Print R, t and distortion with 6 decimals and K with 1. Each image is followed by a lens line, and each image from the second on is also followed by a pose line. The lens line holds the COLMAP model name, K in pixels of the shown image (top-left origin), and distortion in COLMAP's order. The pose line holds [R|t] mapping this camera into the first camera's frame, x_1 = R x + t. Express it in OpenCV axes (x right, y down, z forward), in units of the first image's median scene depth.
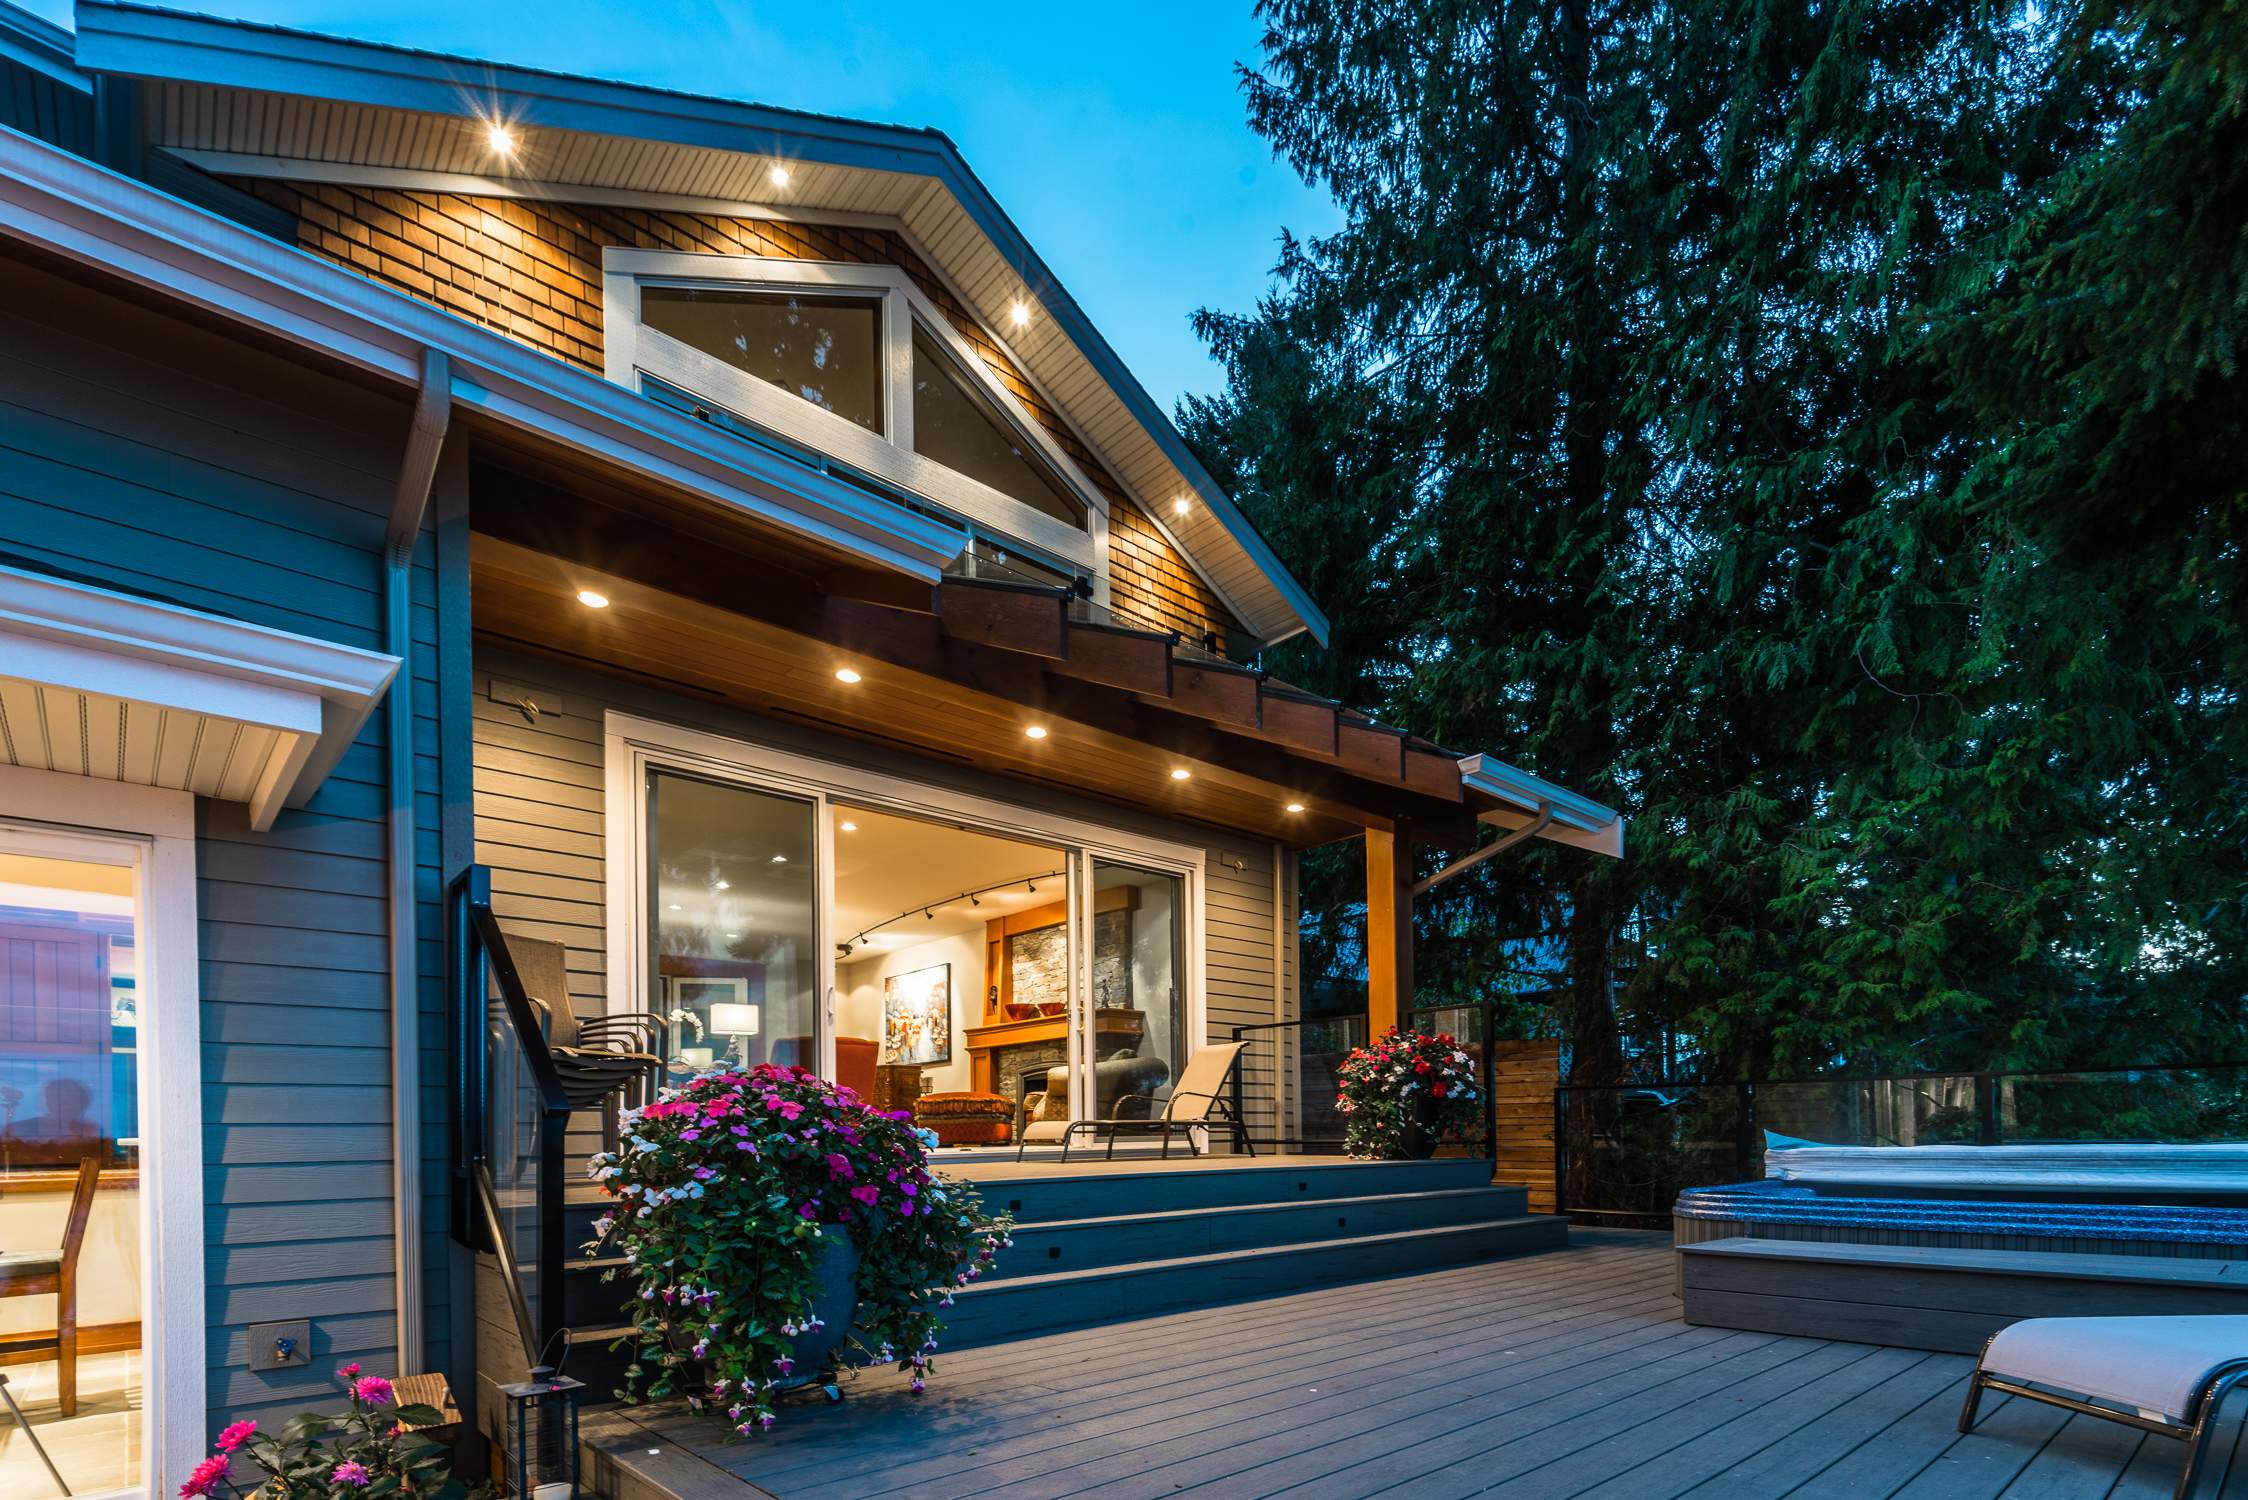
lens RADIAL K [[976.0, 0, 999.8], [0, 976.0, 1112.5], [0, 0, 1]] dist [0.008159, 0.000156]
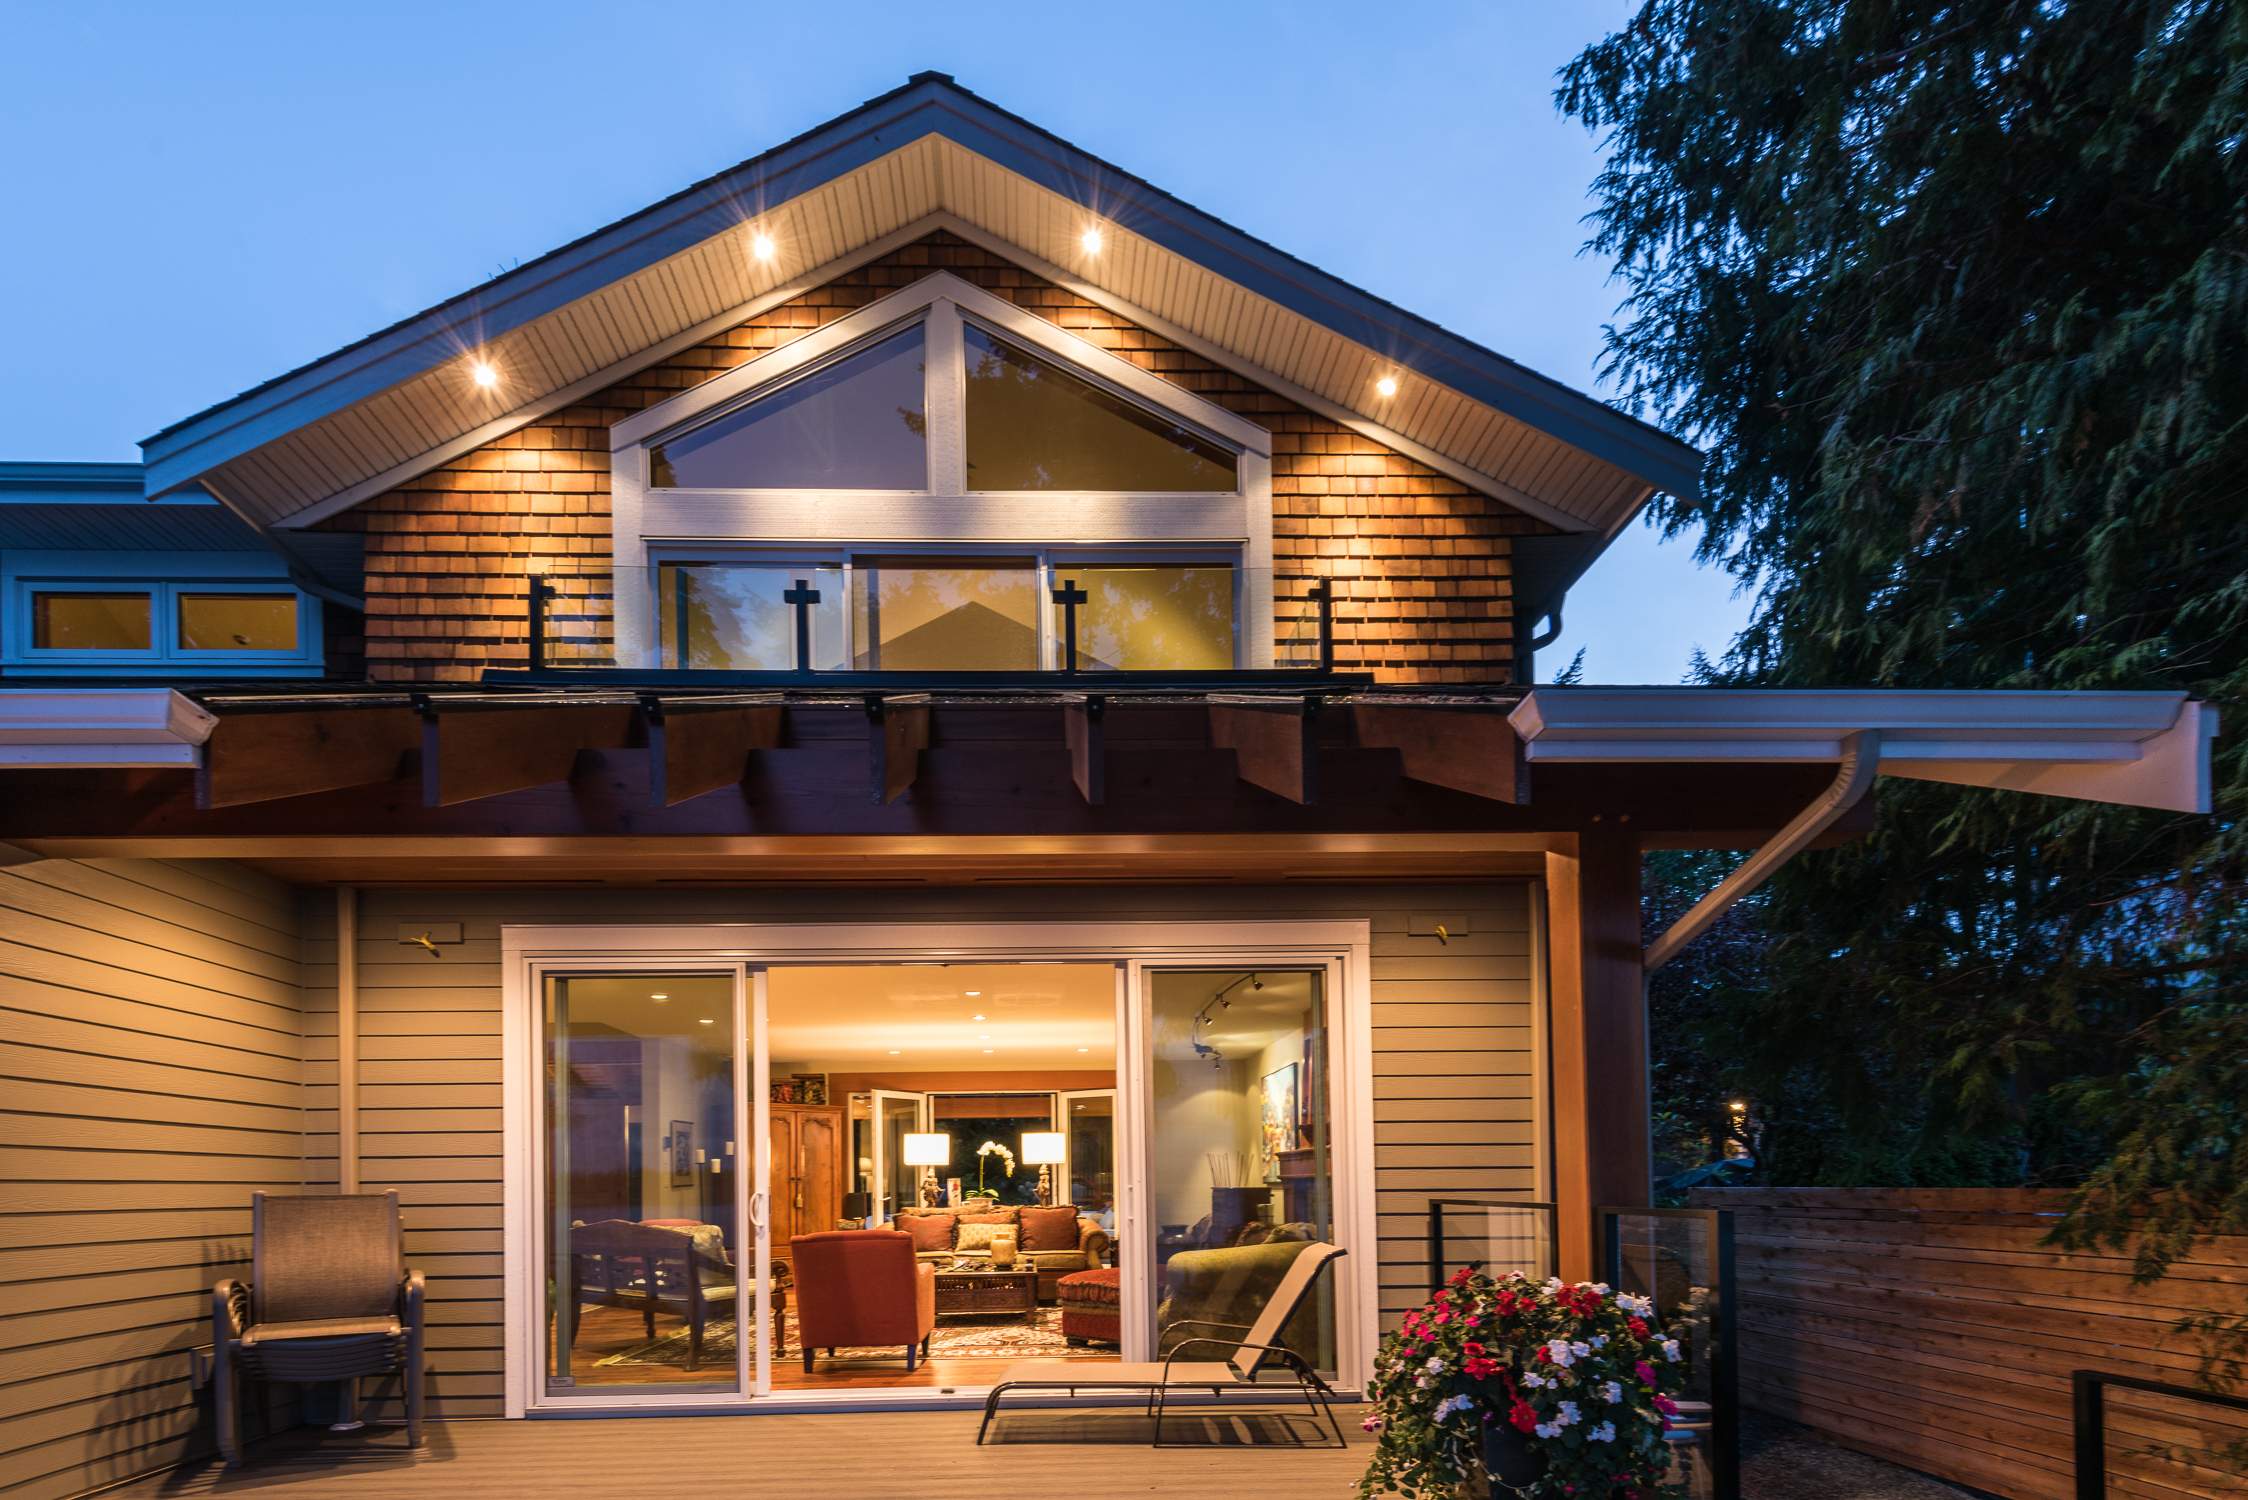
lens RADIAL K [[976.0, 0, 1034.9], [0, 976.0, 1176.0], [0, 0, 1]] dist [0.008159, 0.000156]
pose [[0.825942, -0.023996, -0.563244, 0.400244], [0.026857, 0.999634, -0.003205, -0.109864], [0.563114, -0.012480, 0.826285, 0.364606]]
